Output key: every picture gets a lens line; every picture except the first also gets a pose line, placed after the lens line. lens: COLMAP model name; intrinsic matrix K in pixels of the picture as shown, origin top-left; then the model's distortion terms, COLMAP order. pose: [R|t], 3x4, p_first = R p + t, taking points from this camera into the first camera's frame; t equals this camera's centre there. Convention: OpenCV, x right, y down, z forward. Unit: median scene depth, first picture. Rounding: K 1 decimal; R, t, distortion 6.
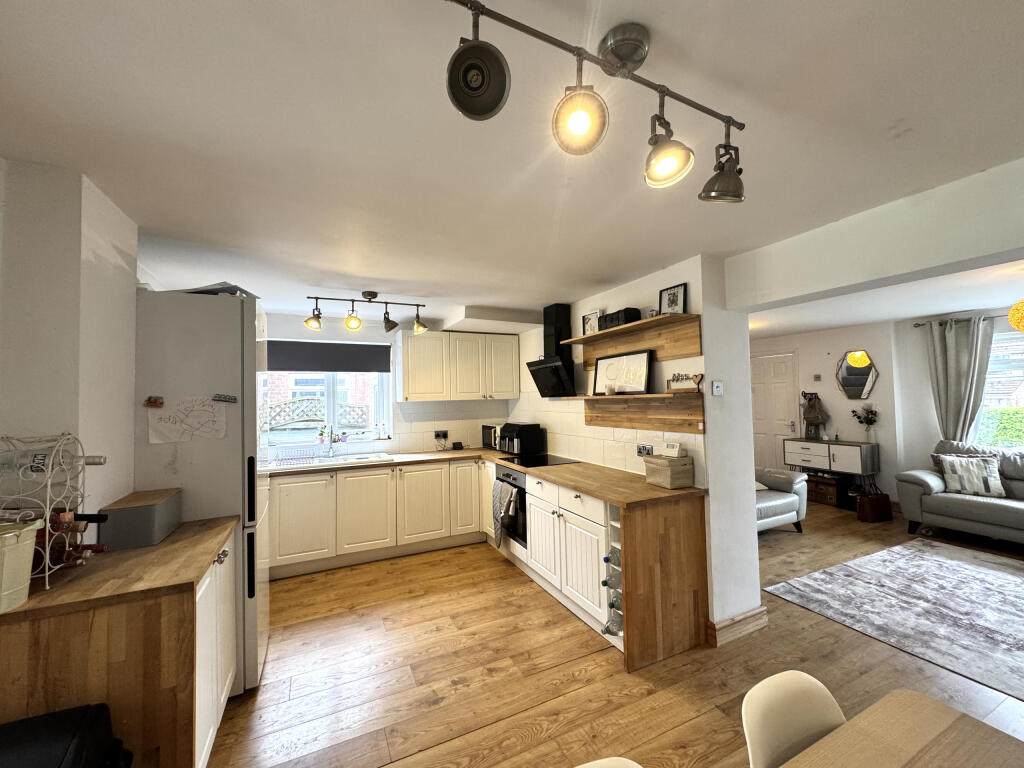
lens RADIAL K [[409.0, 0, 513.3], [0, 409.0, 383.1], [0, 0, 1]] dist [-0.001846, 0.000069]
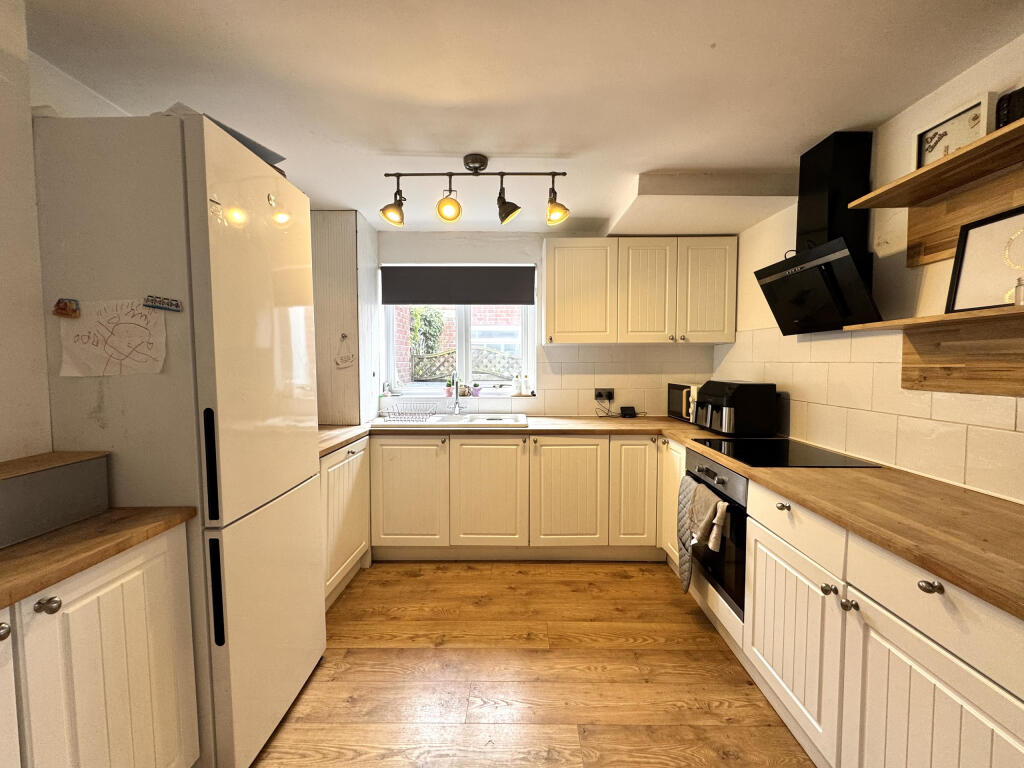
lens RADIAL K [[409.0, 0, 513.3], [0, 409.0, 383.1], [0, 0, 1]] dist [-0.001846, 0.000069]
pose [[0.894858, 0.041524, -0.444415, -0.008821], [0.000469, 0.995575, 0.093966, 0.053163], [0.446351, -0.084295, 0.890879, 0.397009]]
